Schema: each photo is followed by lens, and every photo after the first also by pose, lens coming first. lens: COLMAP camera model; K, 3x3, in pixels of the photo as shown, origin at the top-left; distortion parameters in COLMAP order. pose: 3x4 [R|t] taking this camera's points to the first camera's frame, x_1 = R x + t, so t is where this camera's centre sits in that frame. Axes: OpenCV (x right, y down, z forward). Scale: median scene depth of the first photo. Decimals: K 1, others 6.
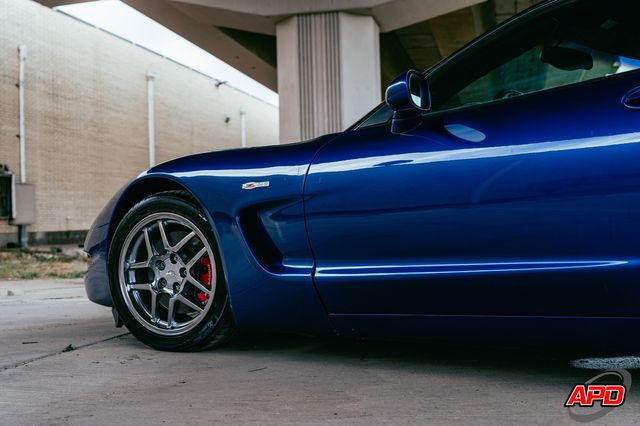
lens RADIAL K [[863.6, 0, 320.0], [0, 863.6, 213.0], [0, 0, 1]] dist [-0.078748, -0.059492]
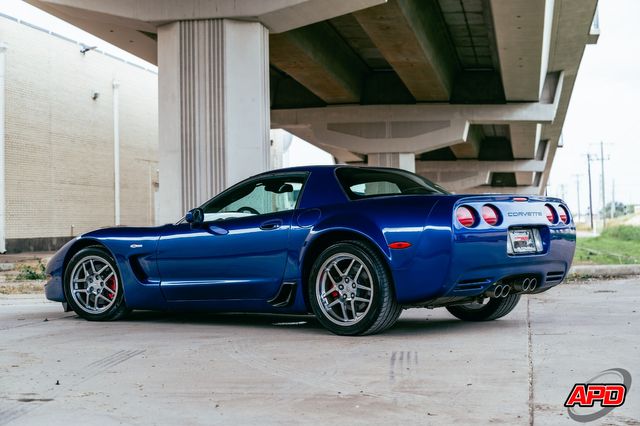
lens RADIAL K [[1334.3, 0, 320.0], [0, 1334.3, 213.0], [0, 0, 1]] dist [-0.295691, 0.071764]
pose [[0.997631, 0.010085, 0.068046, 0.024129], [-0.010138, 0.999949, 0.000436, -0.017687], [-0.068038, -0.001124, 0.997682, -0.358628]]
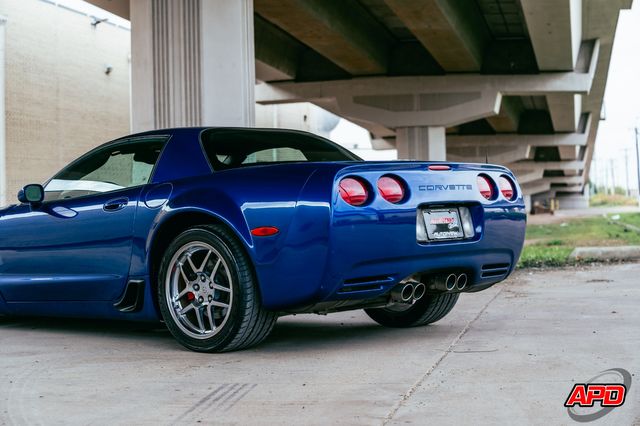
lens RADIAL K [[1334.3, 0, 320.0], [0, 1334.3, 213.0], [0, 0, 1]] dist [-0.295691, 0.071764]
pose [[0.999566, 0.000292, 0.029446, 0.081219], [-0.000813, 0.999843, 0.017704, -0.017299], [-0.029436, -0.017721, 0.999410, -0.251030]]
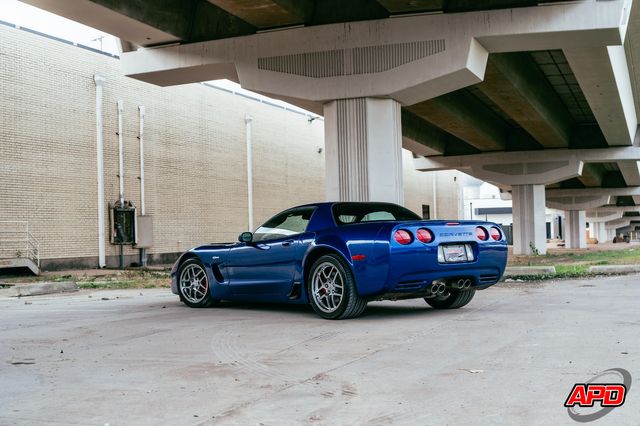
lens RADIAL K [[911.5, 0, 329.5], [0, 911.5, 213.3], [0, 0, 1]] dist [-0.117708, 0.008500]
pose [[0.991759, -0.005667, -0.127989, 0.117403], [0.003888, 0.999892, -0.014144, -0.021782], [0.128055, 0.013530, 0.991675, -0.355266]]
